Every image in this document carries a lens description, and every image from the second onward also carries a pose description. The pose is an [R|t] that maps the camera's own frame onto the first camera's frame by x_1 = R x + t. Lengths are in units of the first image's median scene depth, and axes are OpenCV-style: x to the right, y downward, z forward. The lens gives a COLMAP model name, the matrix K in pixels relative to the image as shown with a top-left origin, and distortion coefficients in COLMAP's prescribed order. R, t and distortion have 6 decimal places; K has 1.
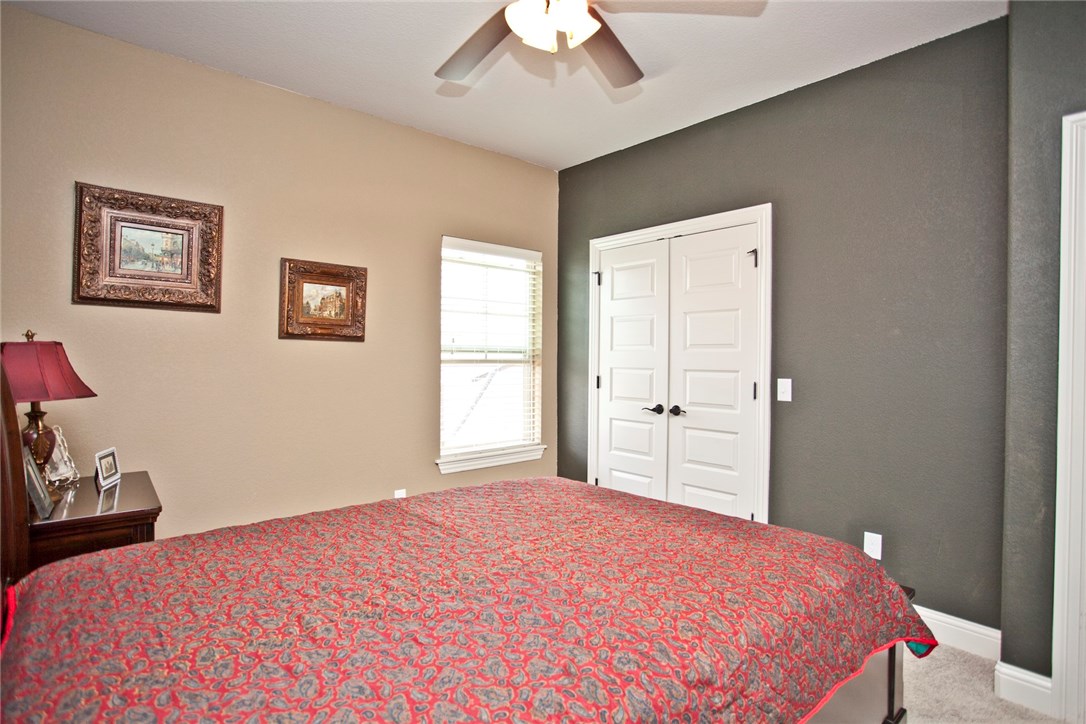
lens RADIAL K [[547.5, 0, 548.4], [0, 547.5, 359.8], [0, 0, 1]] dist [-0.070796, 0.031168]
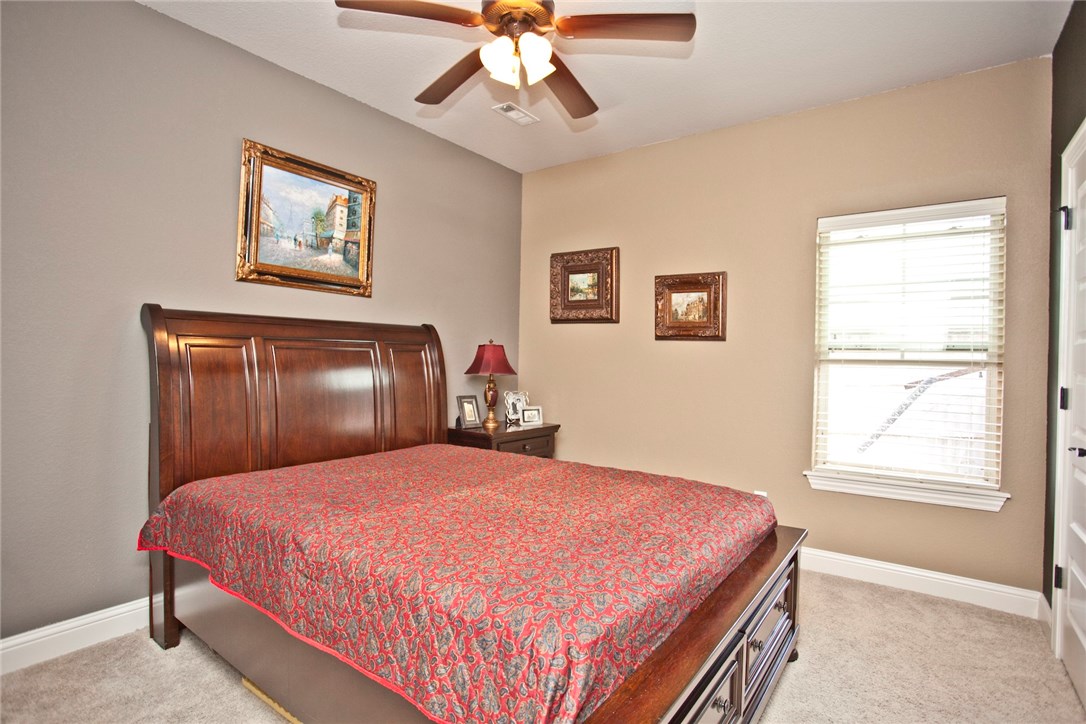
lens RADIAL K [[547.5, 0, 548.4], [0, 547.5, 359.8], [0, 0, 1]] dist [-0.070796, 0.031168]
pose [[0.220014, -0.000441, -0.975497, 0.648509], [-0.021180, 0.999762, -0.005229, 0.017530], [0.975267, 0.021811, 0.219952, 0.444396]]
